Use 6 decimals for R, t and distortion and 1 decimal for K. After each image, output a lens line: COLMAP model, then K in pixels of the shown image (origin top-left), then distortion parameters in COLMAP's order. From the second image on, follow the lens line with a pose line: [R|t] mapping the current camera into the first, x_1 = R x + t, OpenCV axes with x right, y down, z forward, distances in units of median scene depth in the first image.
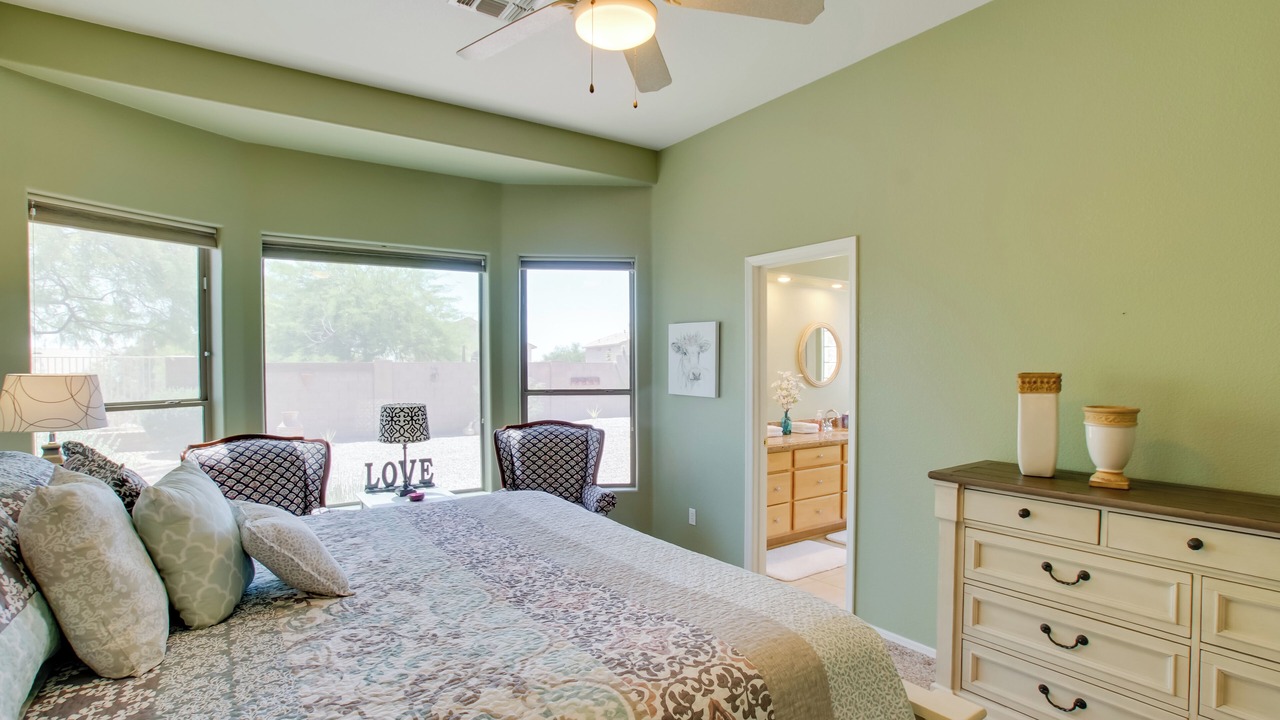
lens RADIAL K [[631.3, 0, 644.5], [0, 631.3, 361.2], [0, 0, 1]] dist [-0.017542, 0.002441]
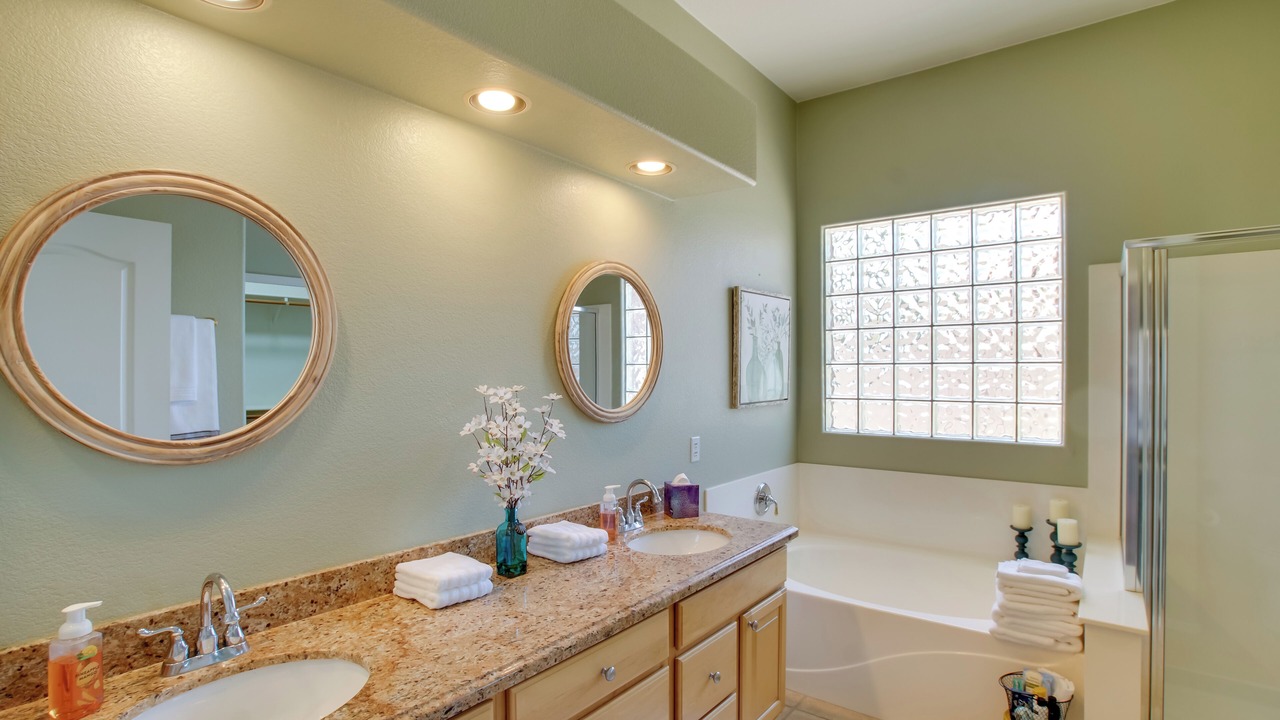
lens RADIAL K [[631.3, 0, 642.4], [0, 631.3, 369.3], [0, 0, 1]] dist [-0.017542, 0.002441]
pose [[0.957327, 0.006845, 0.288925, 0.191411], [-0.001648, 0.999833, -0.018225, 0.013026], [-0.289001, 0.016971, 0.957178, 0.649026]]
